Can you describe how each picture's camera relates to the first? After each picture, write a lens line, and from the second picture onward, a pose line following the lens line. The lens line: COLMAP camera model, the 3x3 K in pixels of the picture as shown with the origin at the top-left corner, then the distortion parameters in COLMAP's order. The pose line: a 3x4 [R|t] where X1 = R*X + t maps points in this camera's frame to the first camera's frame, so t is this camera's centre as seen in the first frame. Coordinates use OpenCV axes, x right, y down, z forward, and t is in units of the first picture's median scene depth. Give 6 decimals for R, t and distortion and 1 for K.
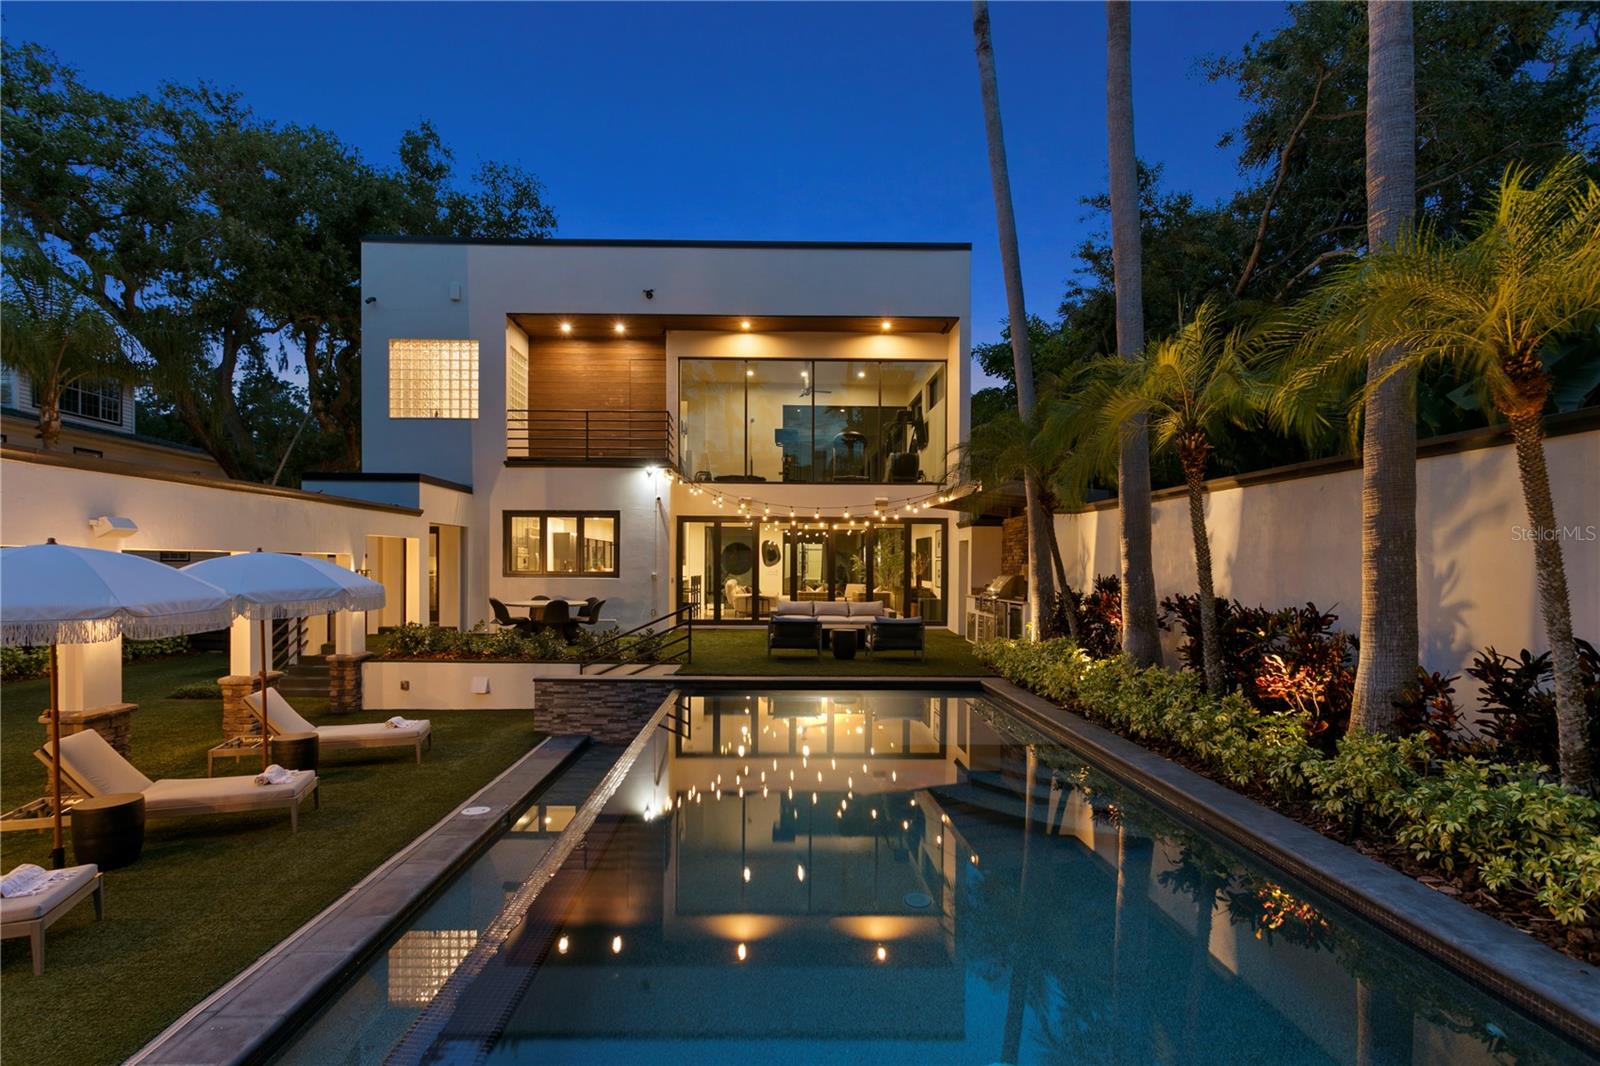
lens RADIAL K [[764.1, 0, 787.1], [0, 764.1, 573.5], [0, 0, 1]] dist [0.004254, 0.000580]
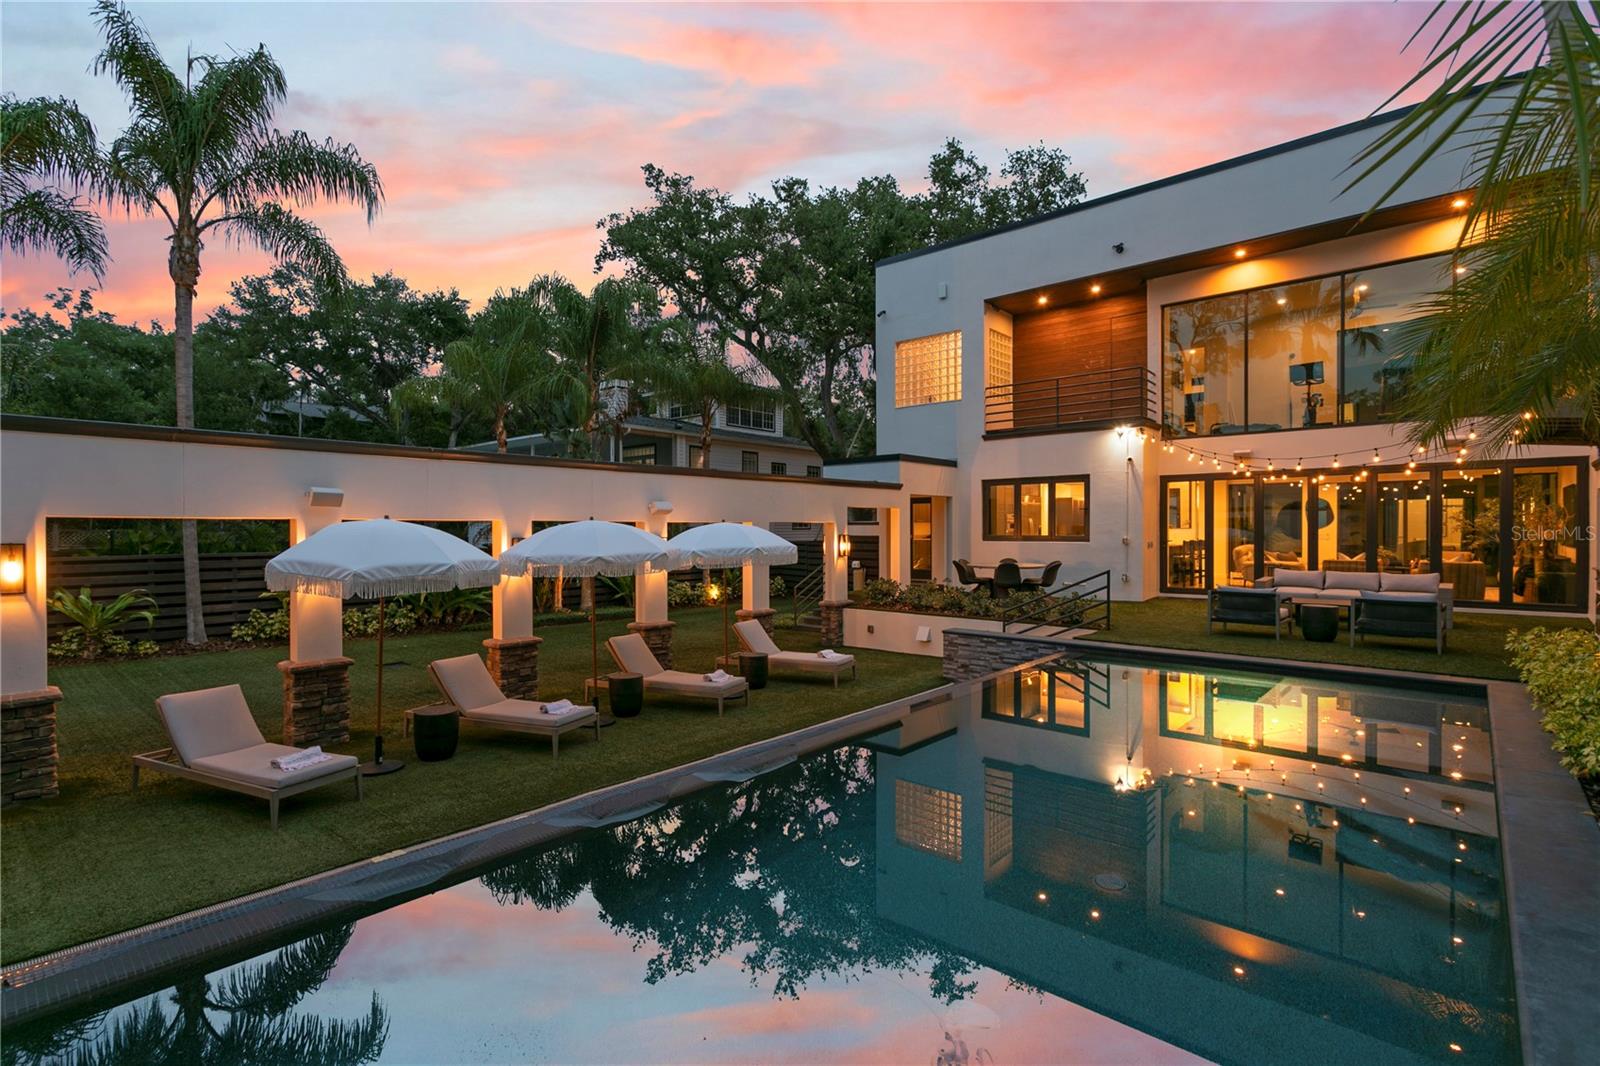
lens RADIAL K [[764.1, 0, 798.8], [0, 764.1, 535.3], [0, 0, 1]] dist [0.004254, 0.000580]
pose [[0.738237, -0.003430, -0.674533, 0.171286], [0.001003, 0.999992, -0.003987, 0.000707], [0.674541, 0.002266, 0.738234, 0.012510]]
